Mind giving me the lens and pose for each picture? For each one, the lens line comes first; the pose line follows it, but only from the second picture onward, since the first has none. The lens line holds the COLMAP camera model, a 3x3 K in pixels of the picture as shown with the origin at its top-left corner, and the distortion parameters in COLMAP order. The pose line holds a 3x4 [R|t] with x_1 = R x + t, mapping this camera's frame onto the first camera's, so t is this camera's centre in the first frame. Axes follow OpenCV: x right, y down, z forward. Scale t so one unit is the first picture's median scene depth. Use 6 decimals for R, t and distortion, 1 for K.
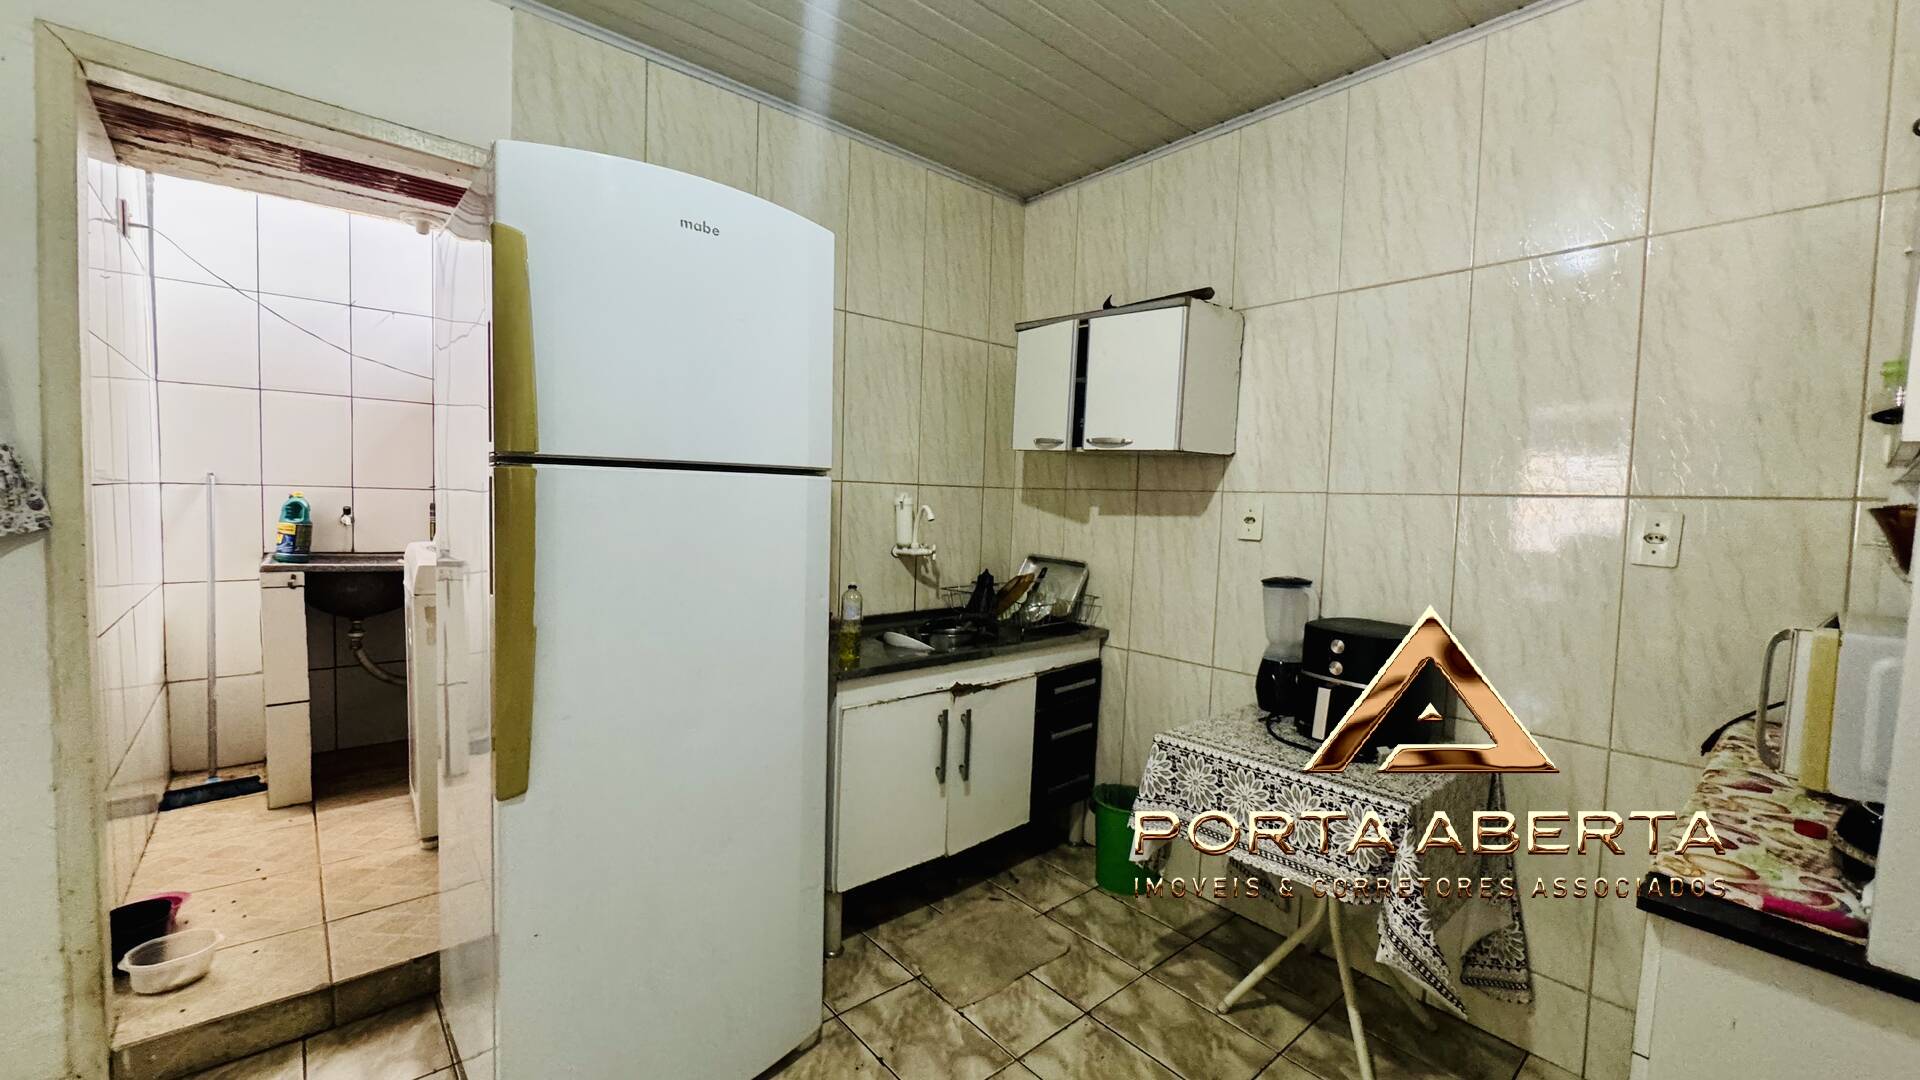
lens RADIAL K [[779.5, 0, 960.0], [0, 779.5, 540.0], [0, 0, 1]] dist [-0.001224, -0.000161]
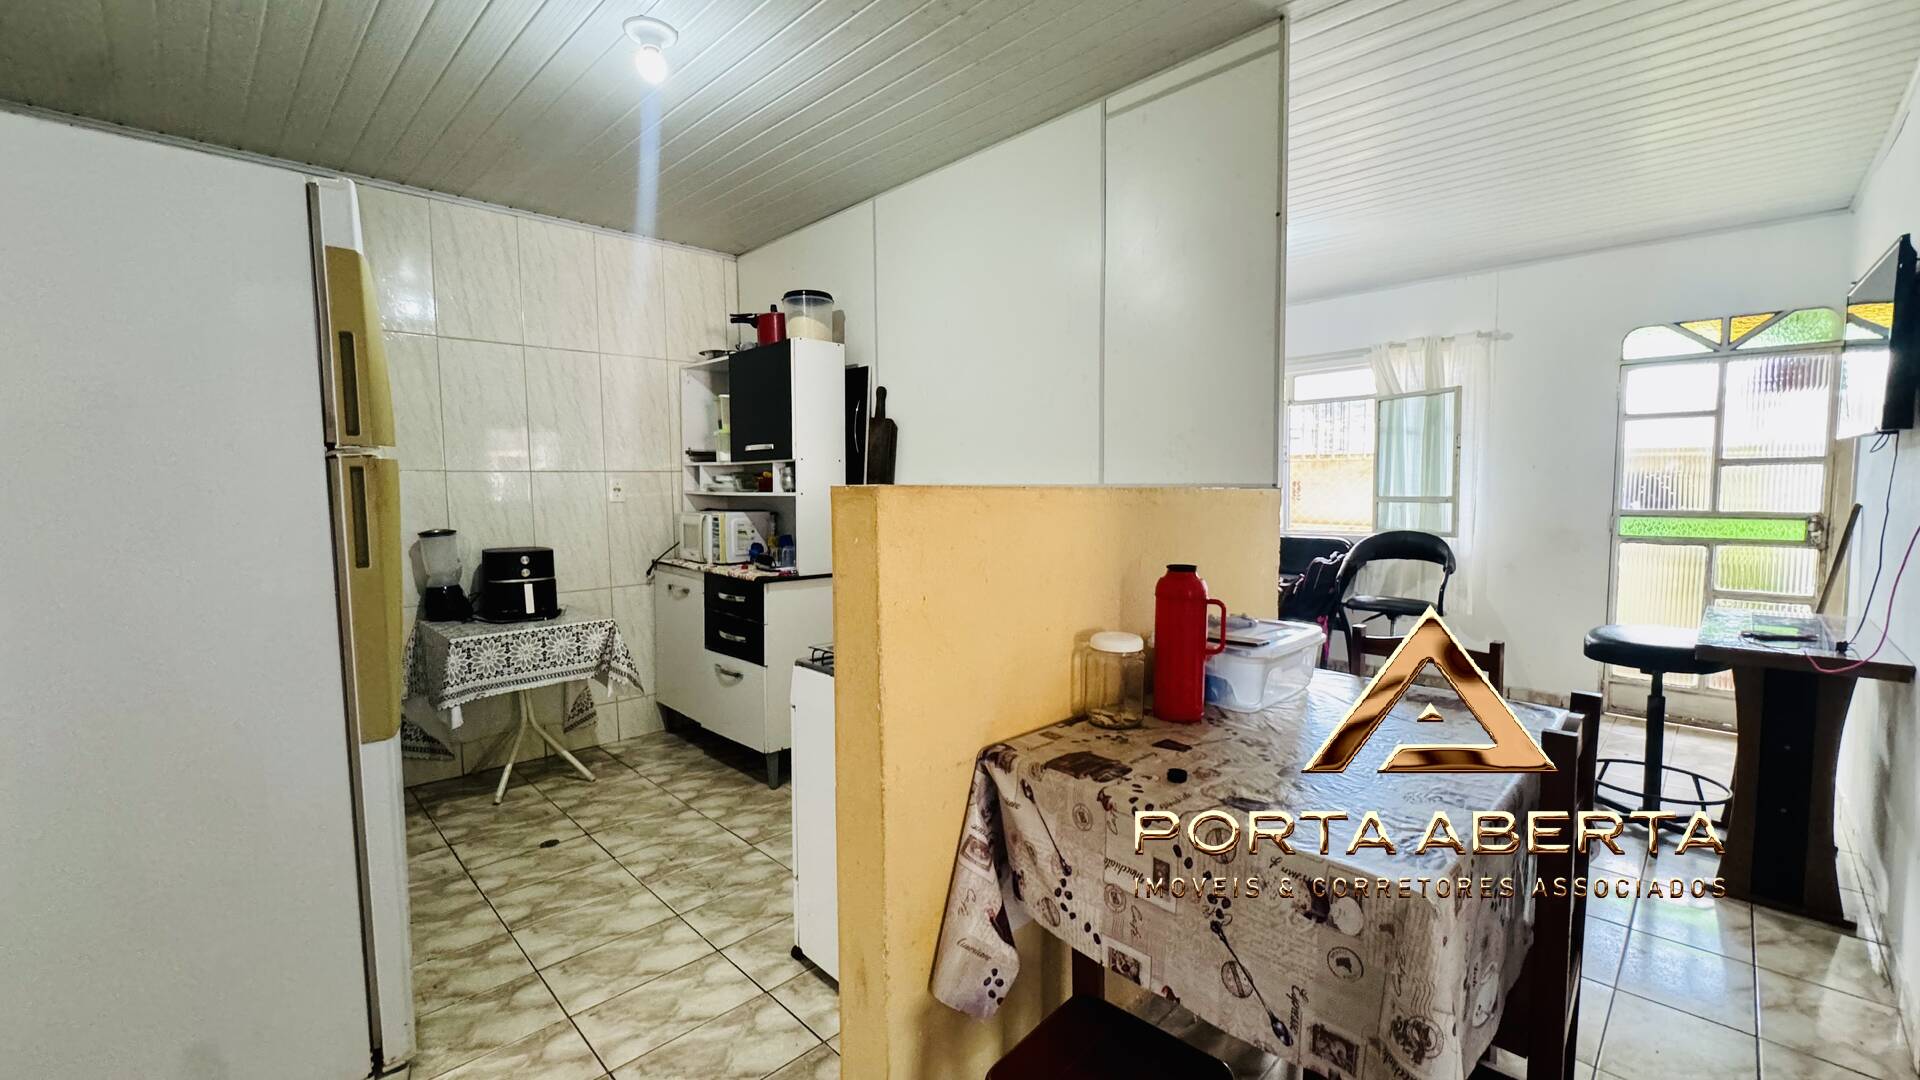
lens RADIAL K [[781.2, 0, 960.0], [0, 781.2, 540.0], [0, 0, 1]] dist [-0.000805, 0.000010]
pose [[-0.057817, -0.100906, 0.993215, -1.254244], [0.064354, 0.992433, 0.104573, -0.026135], [-0.996251, 0.069963, -0.050886, 0.118912]]
